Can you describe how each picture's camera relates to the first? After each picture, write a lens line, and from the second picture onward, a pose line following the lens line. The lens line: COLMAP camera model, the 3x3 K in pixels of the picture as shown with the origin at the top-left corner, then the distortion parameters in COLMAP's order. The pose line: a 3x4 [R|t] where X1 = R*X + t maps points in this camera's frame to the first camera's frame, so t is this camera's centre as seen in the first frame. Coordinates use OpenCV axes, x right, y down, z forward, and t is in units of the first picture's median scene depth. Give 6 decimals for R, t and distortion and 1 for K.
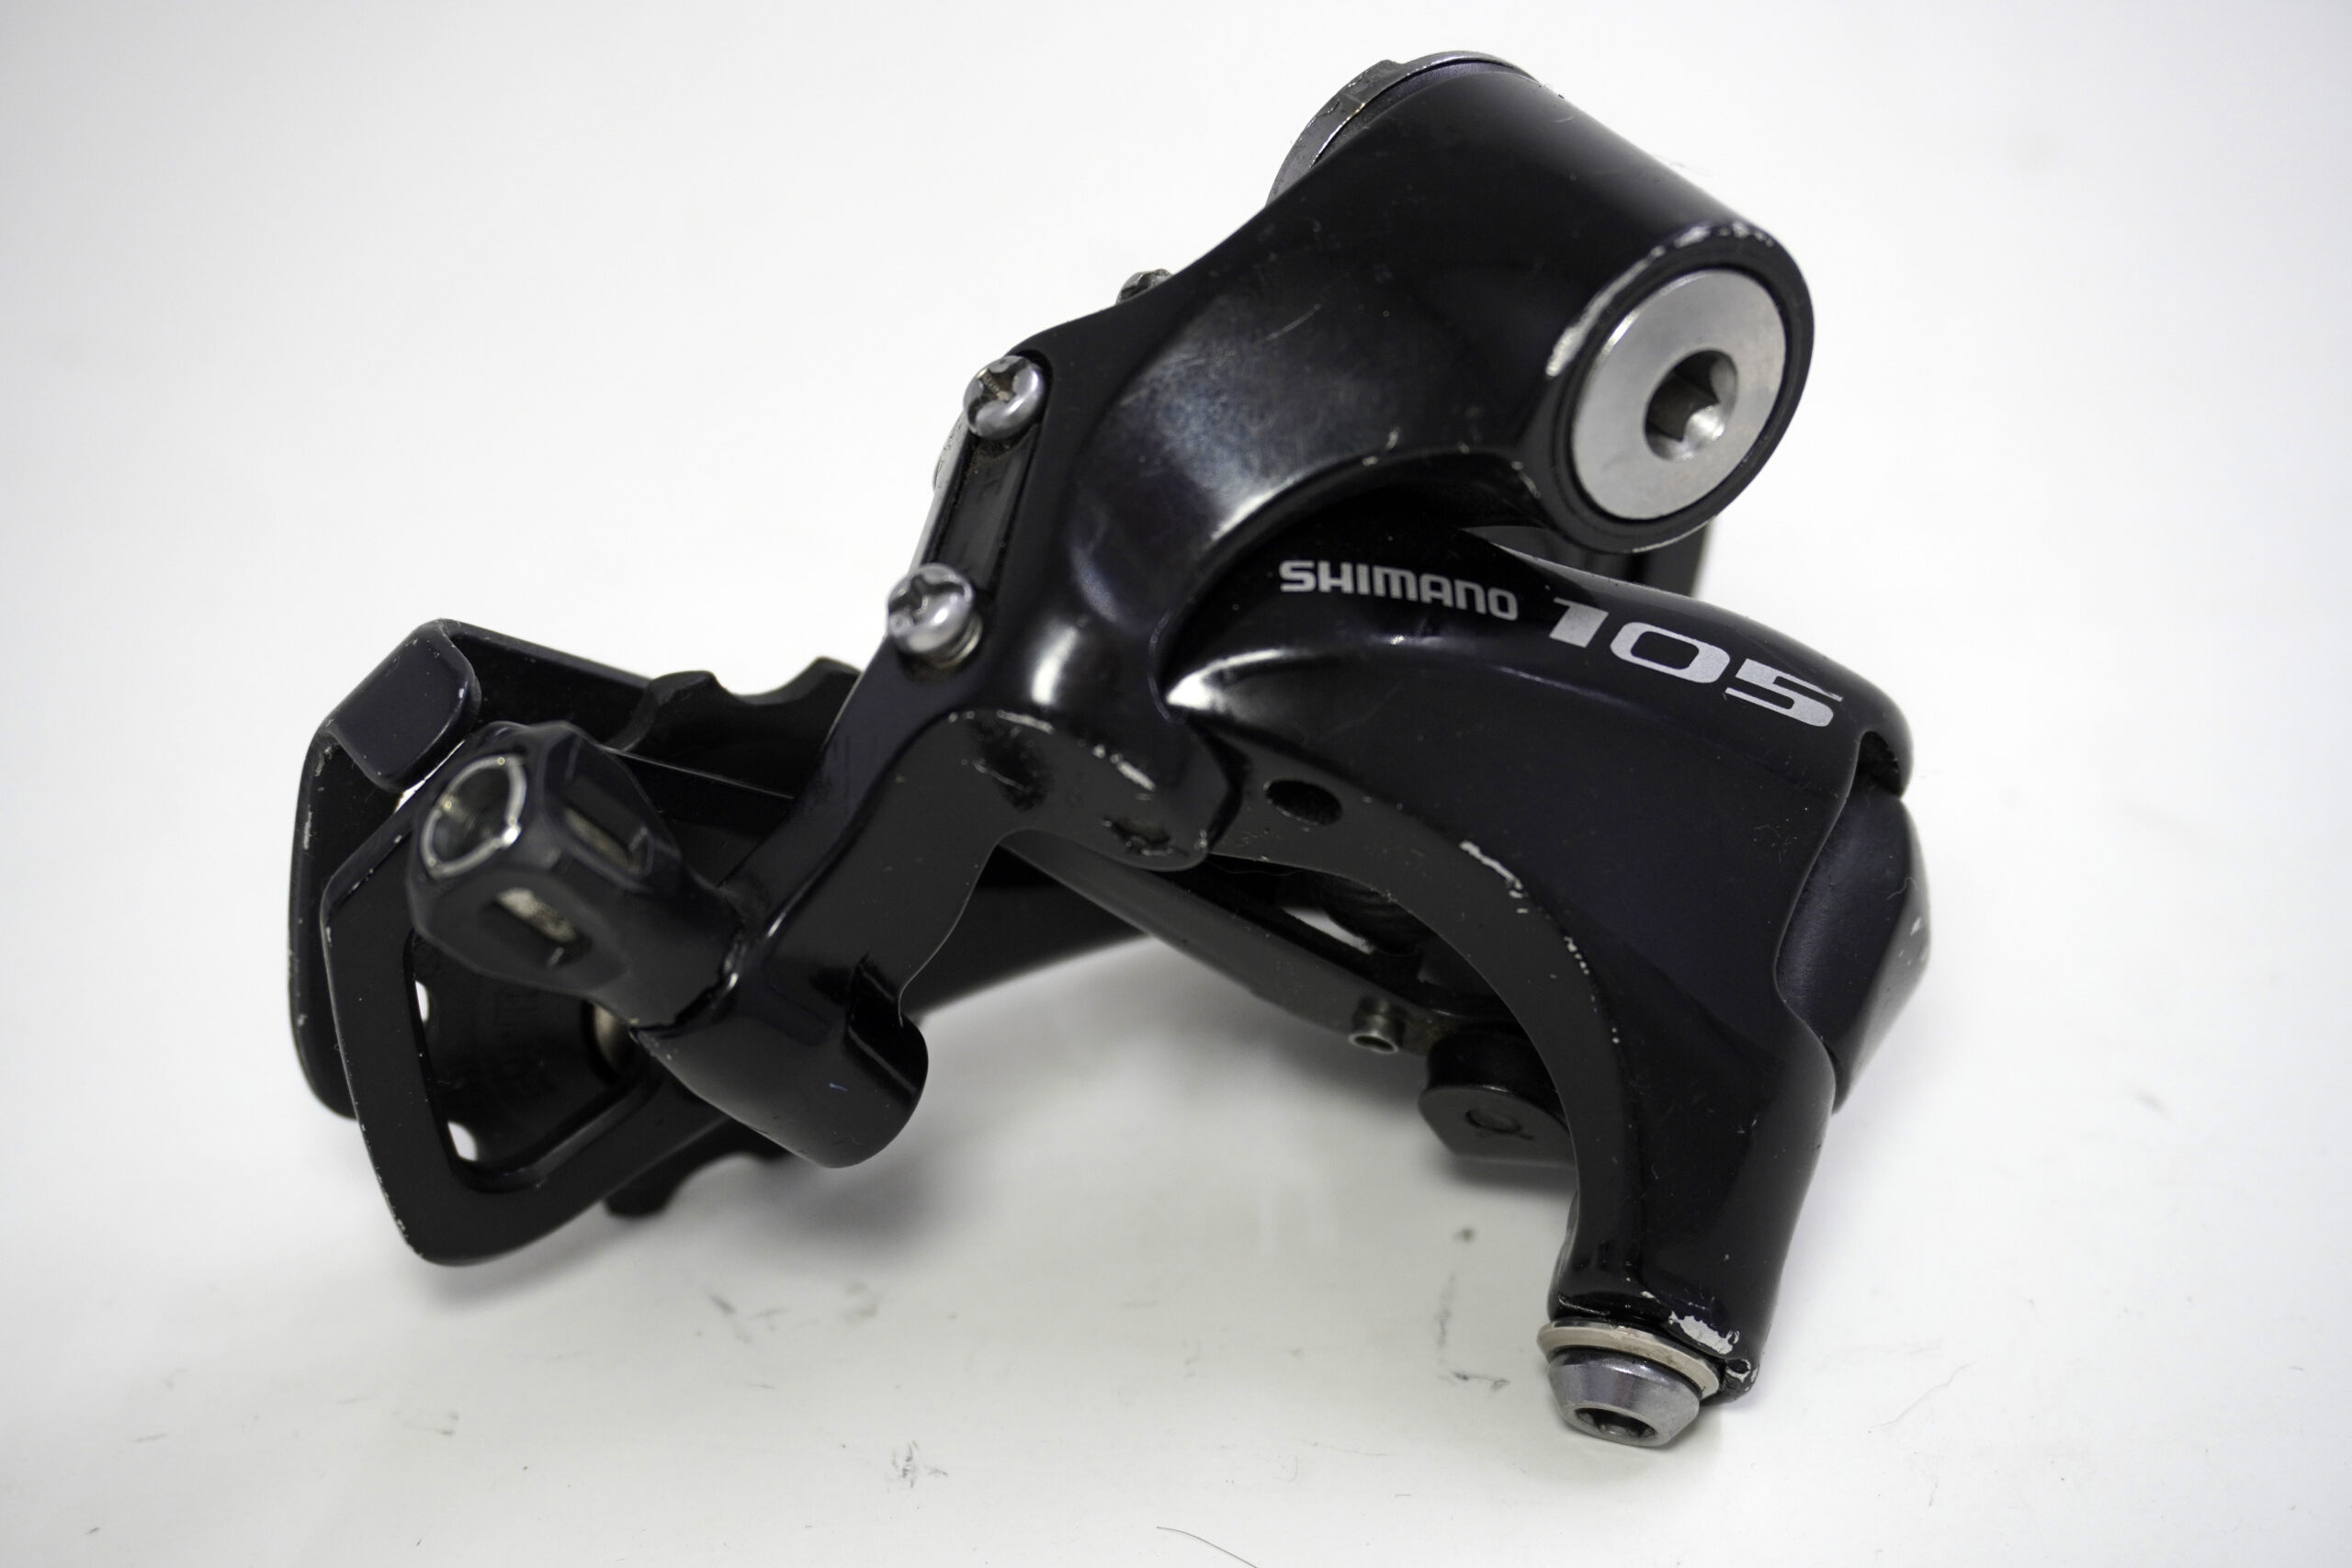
lens RADIAL K [[3571.6, 0, 1176.0], [0, 3571.6, 784.0], [0, 0, 1]] dist [0.044994, 0.160357]
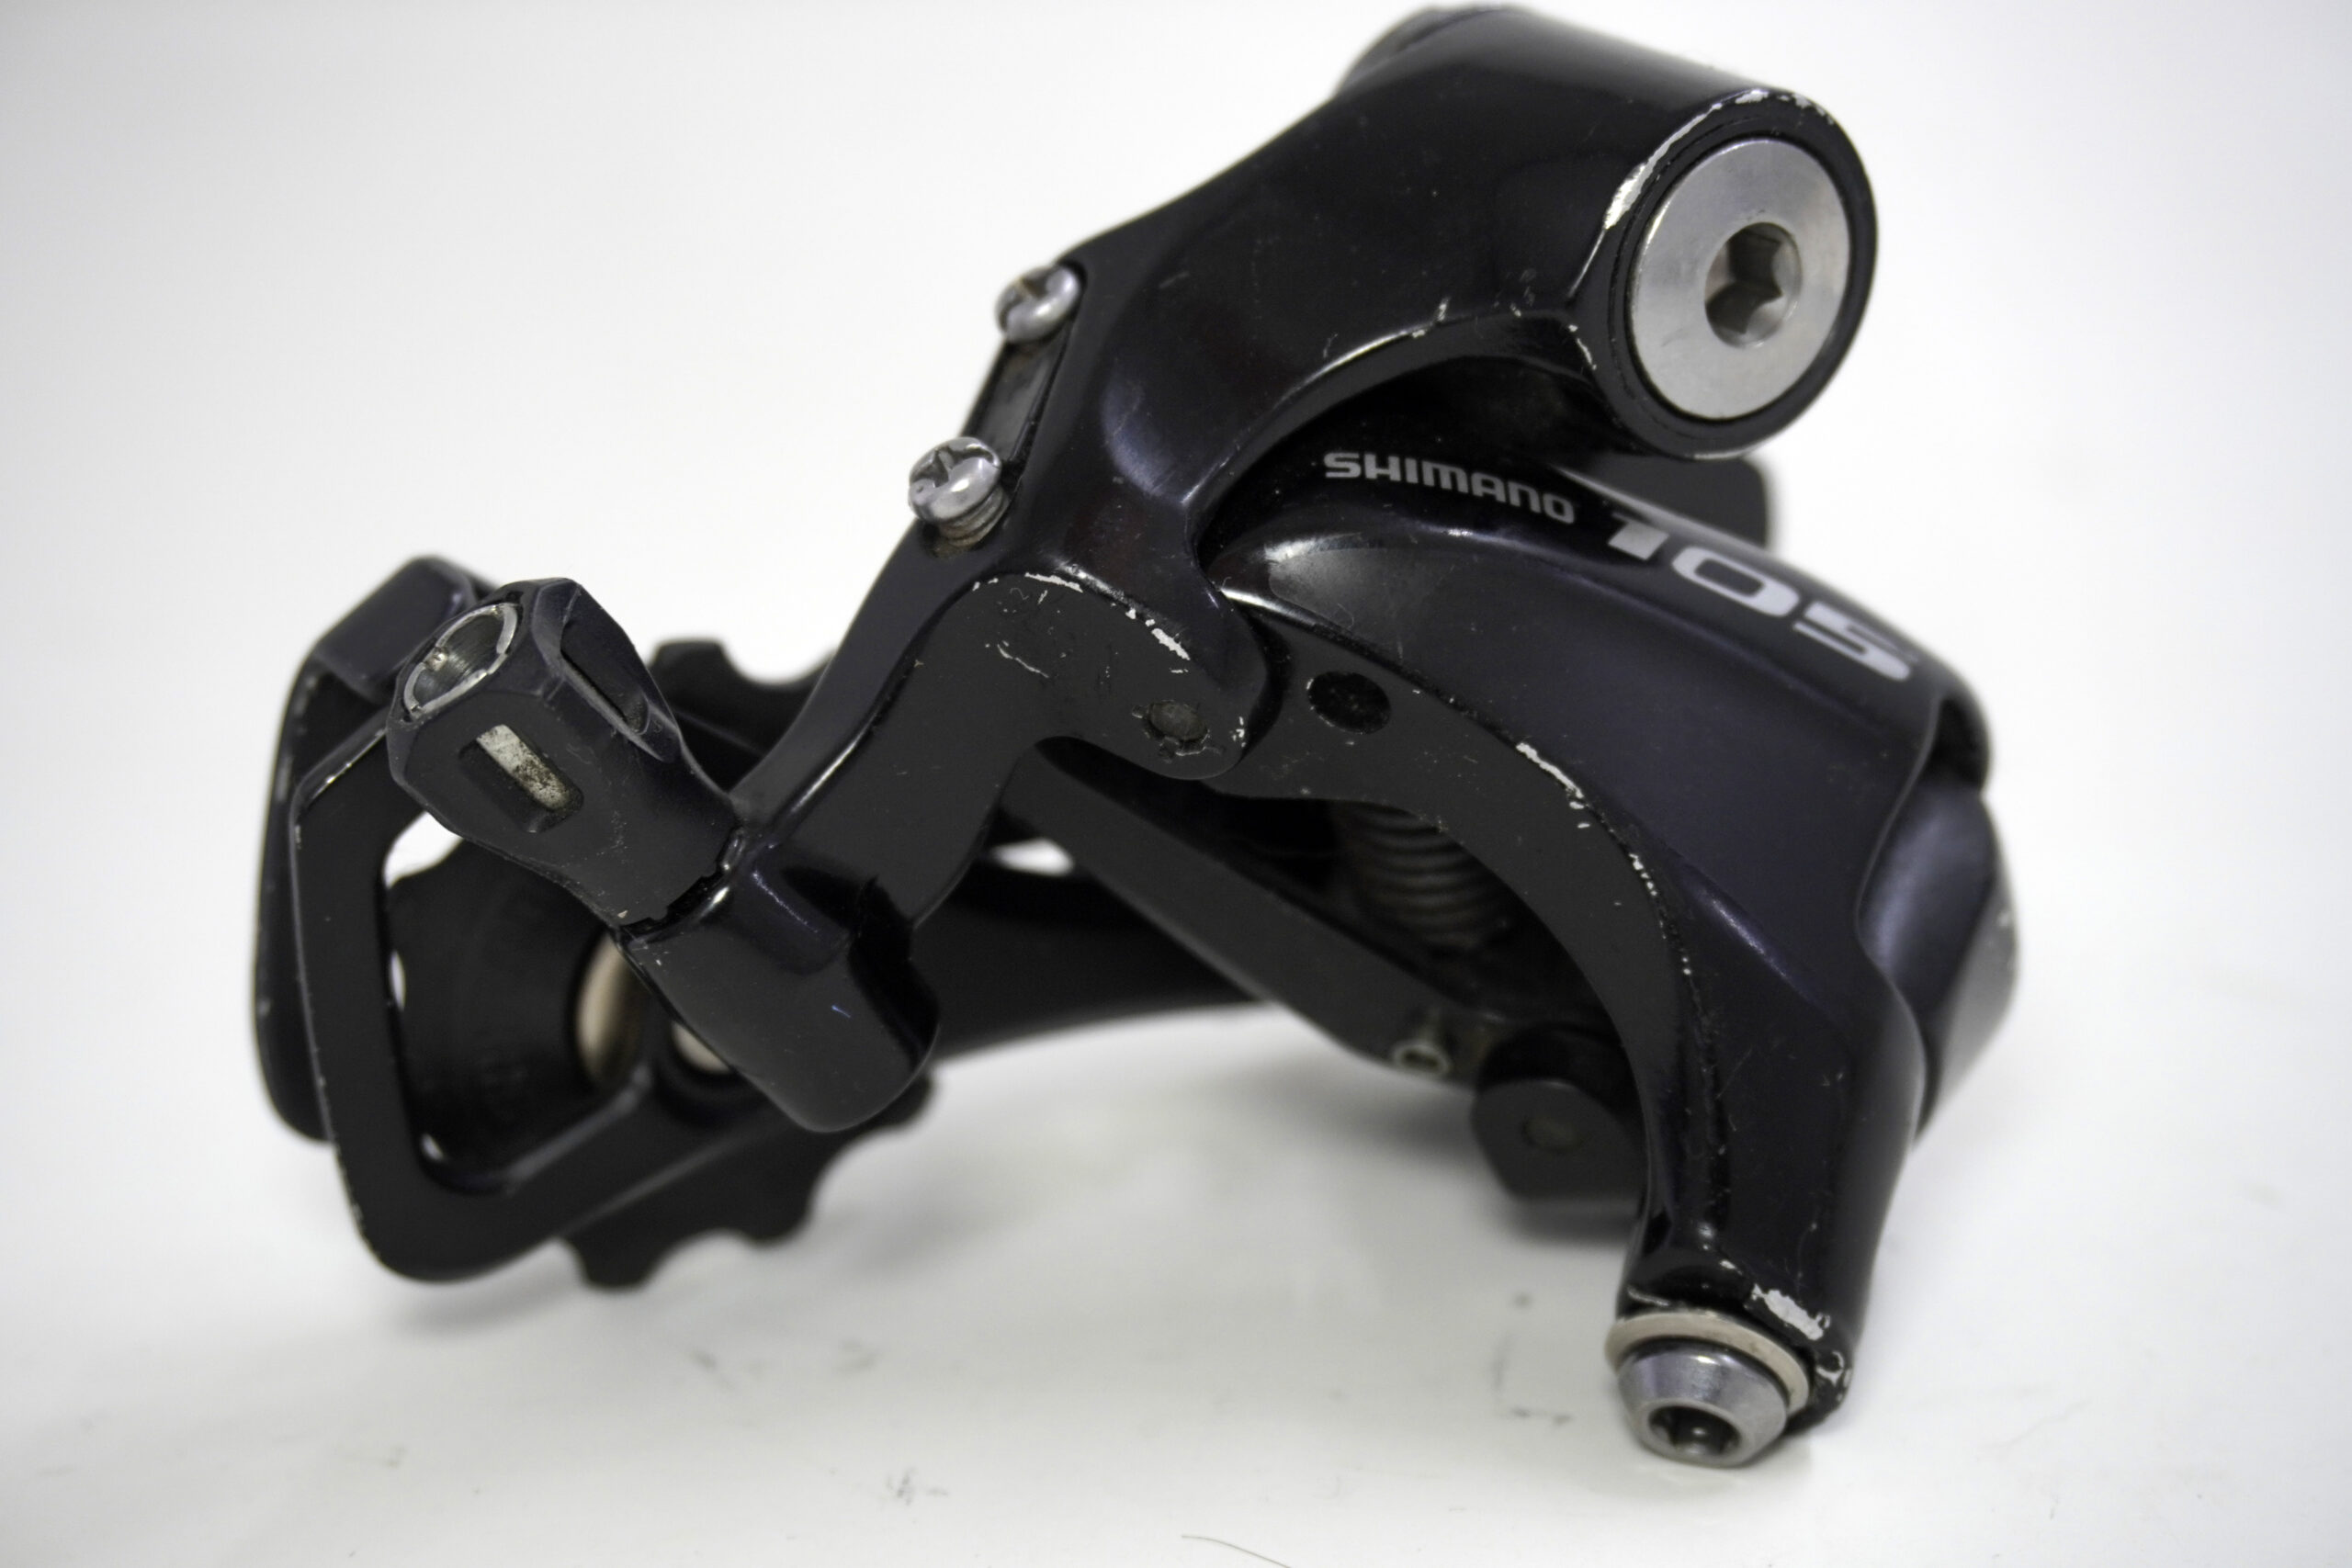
lens RADIAL K [[3571.6, 0, 1176.0], [0, 3571.6, 784.0], [0, 0, 1]] dist [0.044994, 0.160357]
pose [[0.999941, 0.010268, -0.003432, -0.005993], [-0.010783, 0.973122, -0.230038, 0.240438], [0.000978, 0.230062, 0.973176, 0.093988]]
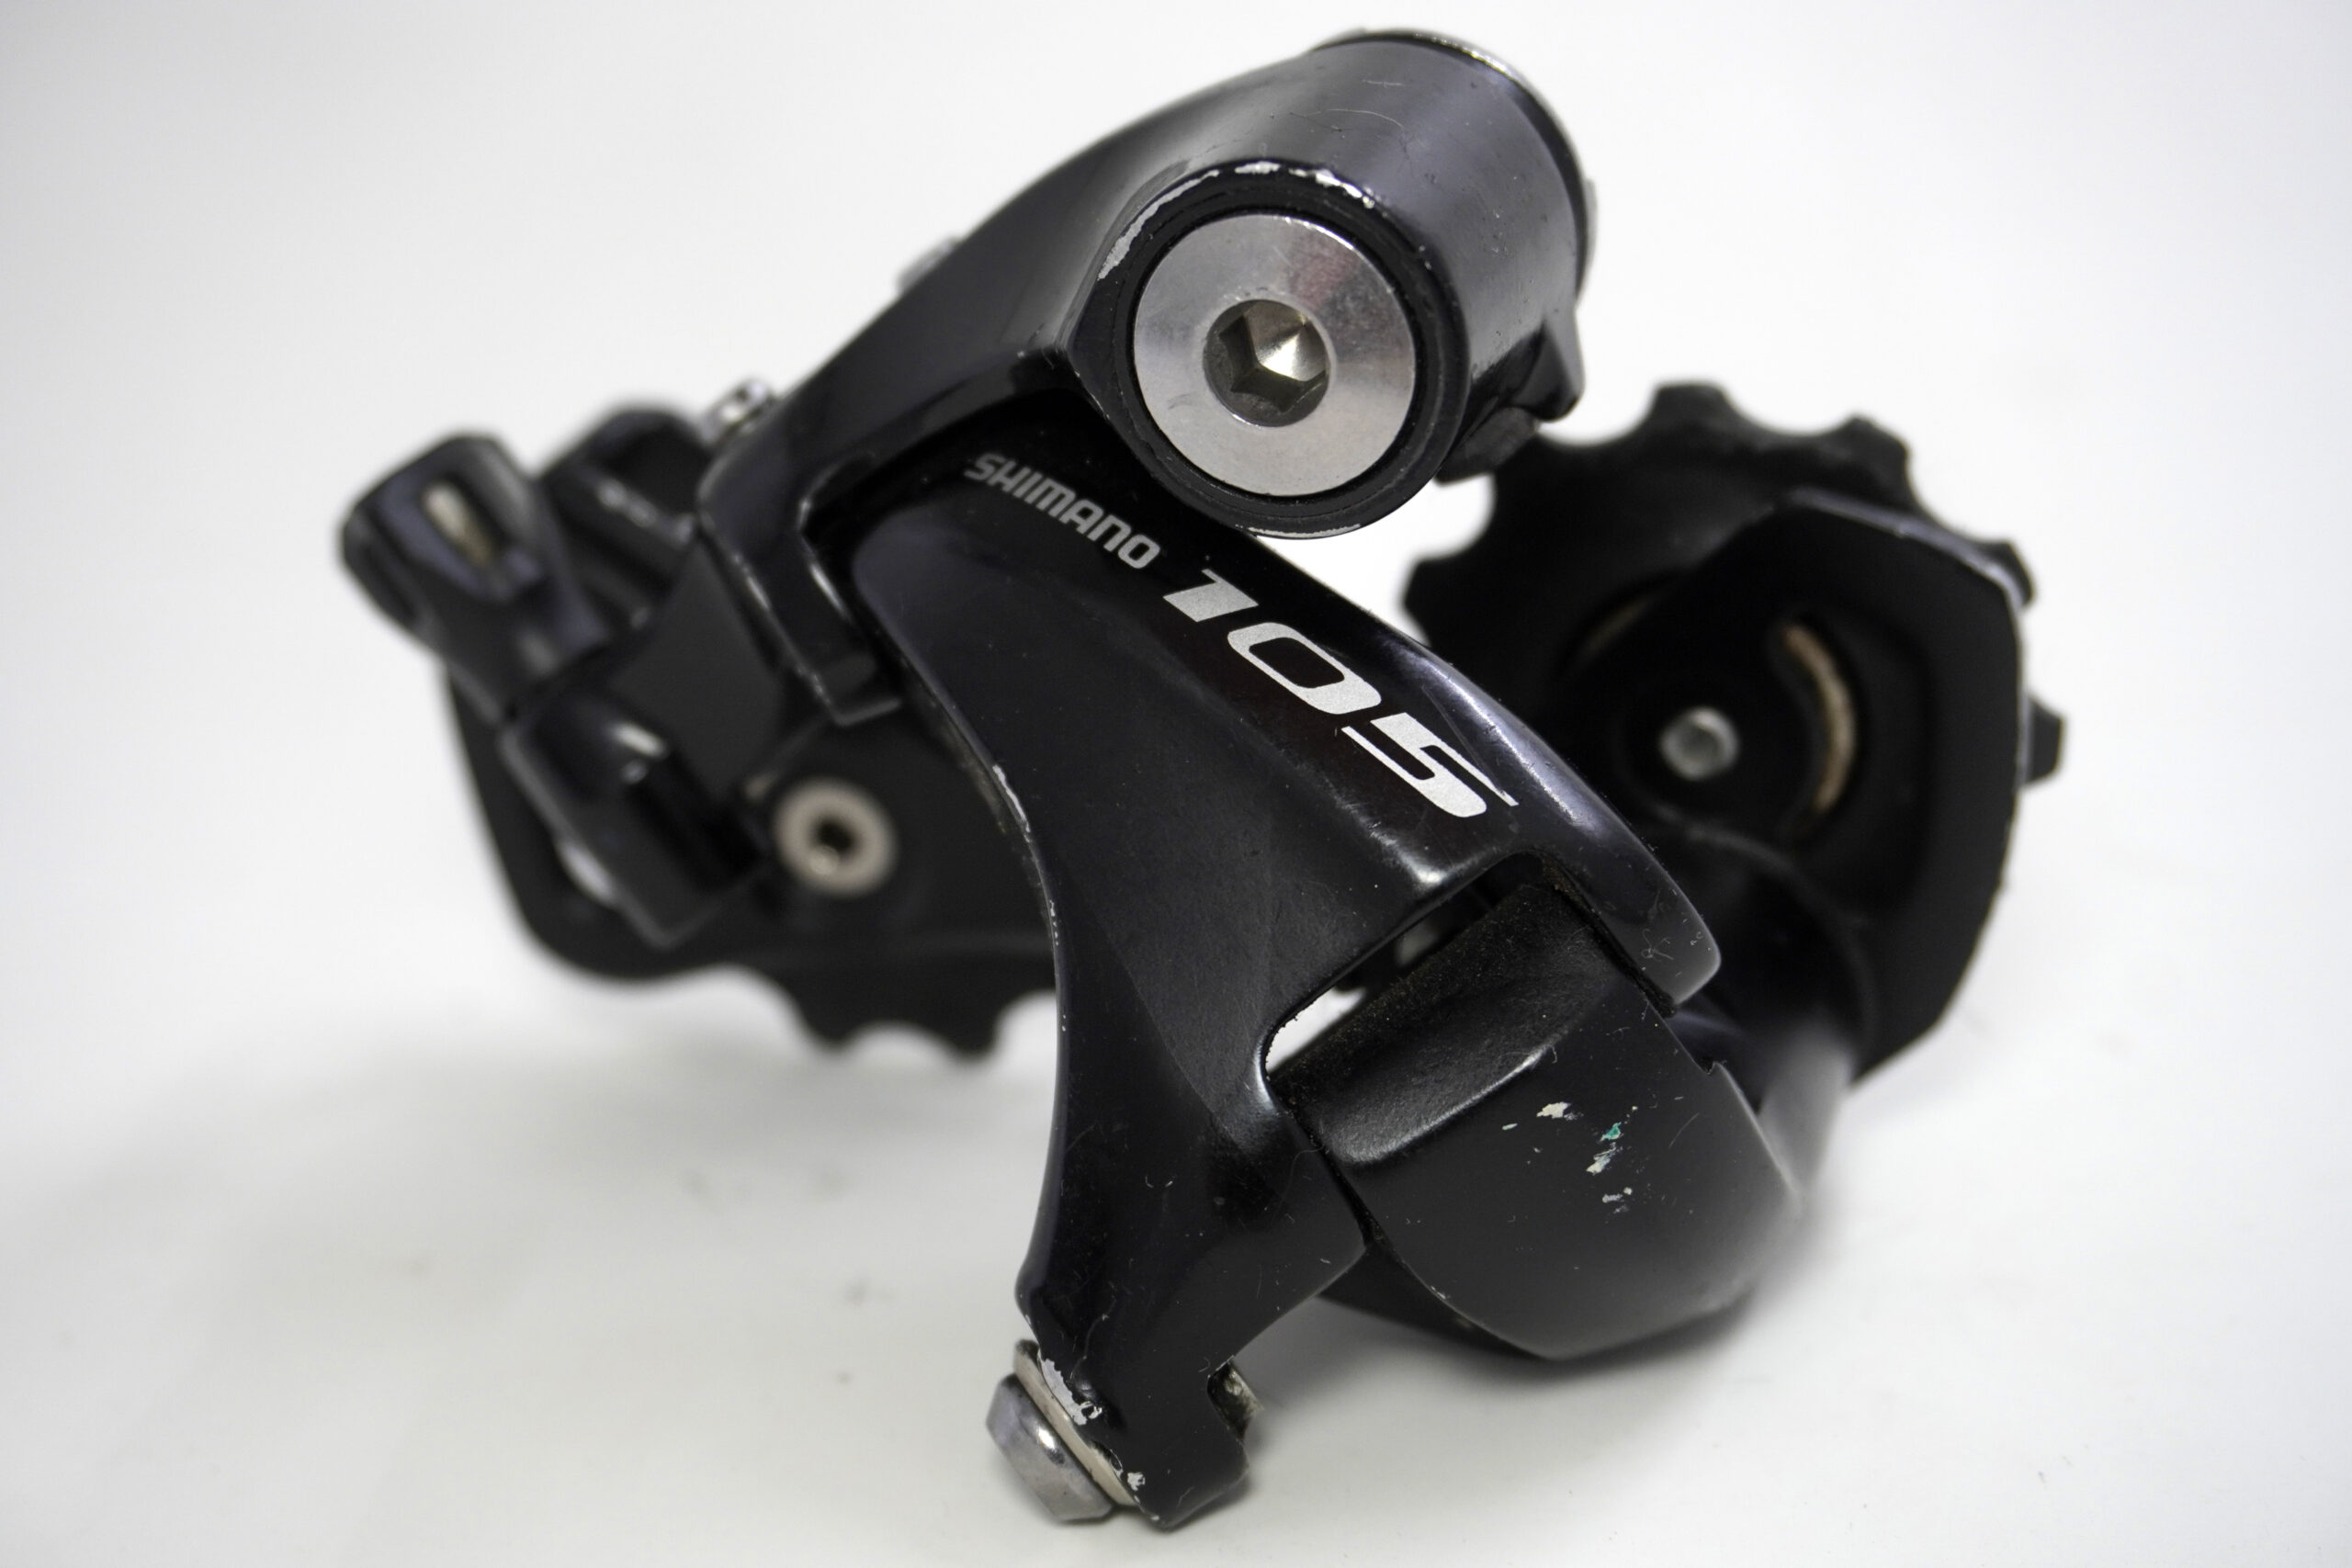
lens RADIAL K [[3571.6, 0, 1176.0], [0, 3571.6, 784.0], [0, 0, 1]] dist [0.044994, 0.160357]
pose [[0.632634, 0.265629, -0.727472, 0.800795], [-0.374826, 0.927010, 0.012527, -0.008957], [0.677702, 0.264751, 0.686023, 0.376681]]
